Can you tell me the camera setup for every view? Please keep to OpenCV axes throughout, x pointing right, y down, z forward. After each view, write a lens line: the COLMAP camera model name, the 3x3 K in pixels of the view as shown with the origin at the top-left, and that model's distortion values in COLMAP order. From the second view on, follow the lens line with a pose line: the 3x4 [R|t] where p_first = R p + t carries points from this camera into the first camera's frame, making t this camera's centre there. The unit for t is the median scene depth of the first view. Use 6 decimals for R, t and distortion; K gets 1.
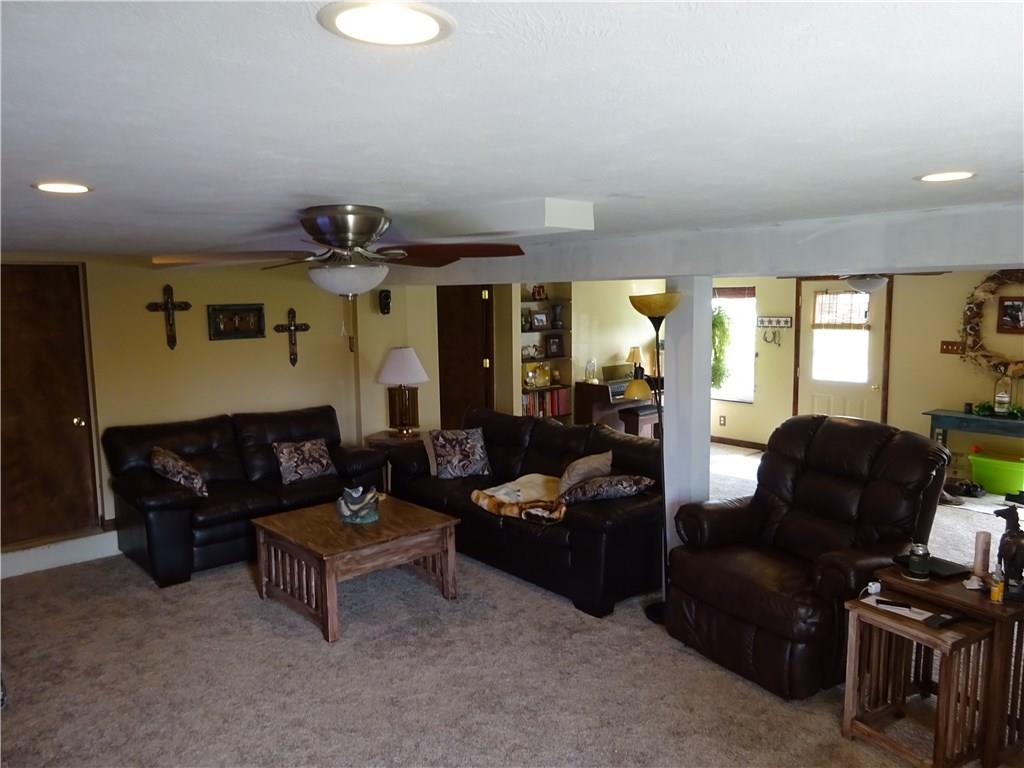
lens RADIAL K [[768.5, 0, 511.6], [0, 768.5, 384.7], [0, 0, 1]] dist [0.000965, 0.002788]
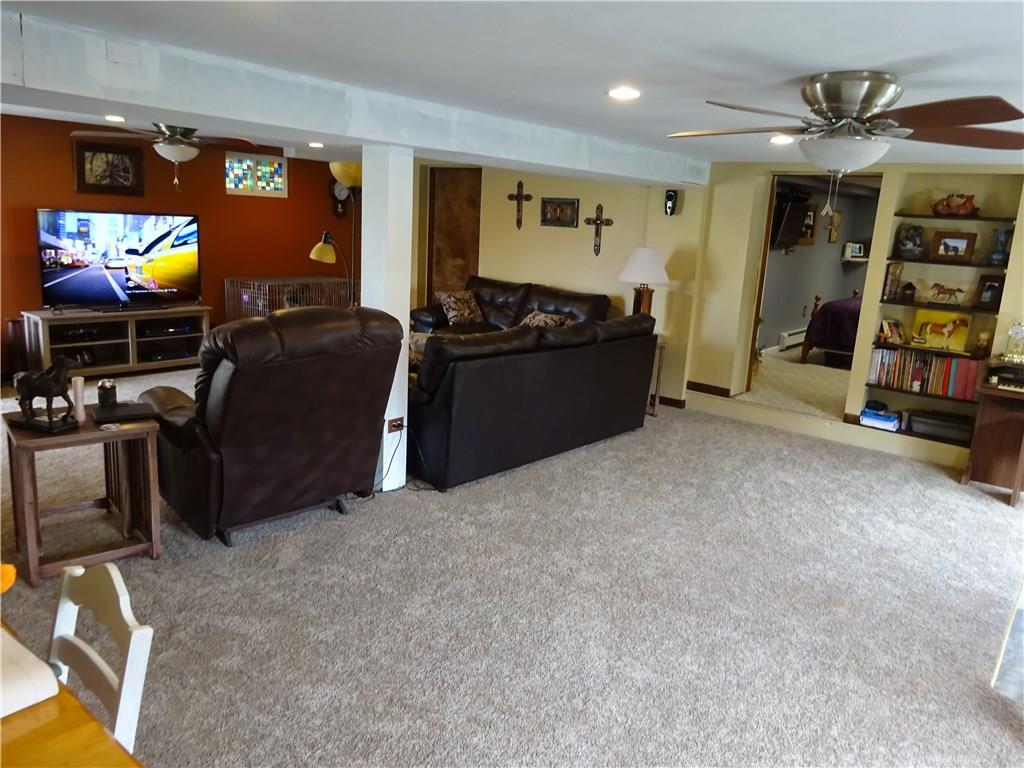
lens RADIAL K [[768.5, 0, 511.6], [0, 768.5, 384.5], [0, 0, 1]] dist [0.000965, 0.002788]
pose [[0.153949, 0.230821, -0.960740, 0.894148], [-0.178069, 0.962892, 0.202805, -0.052144], [0.971901, 0.139857, 0.189338, 0.725284]]
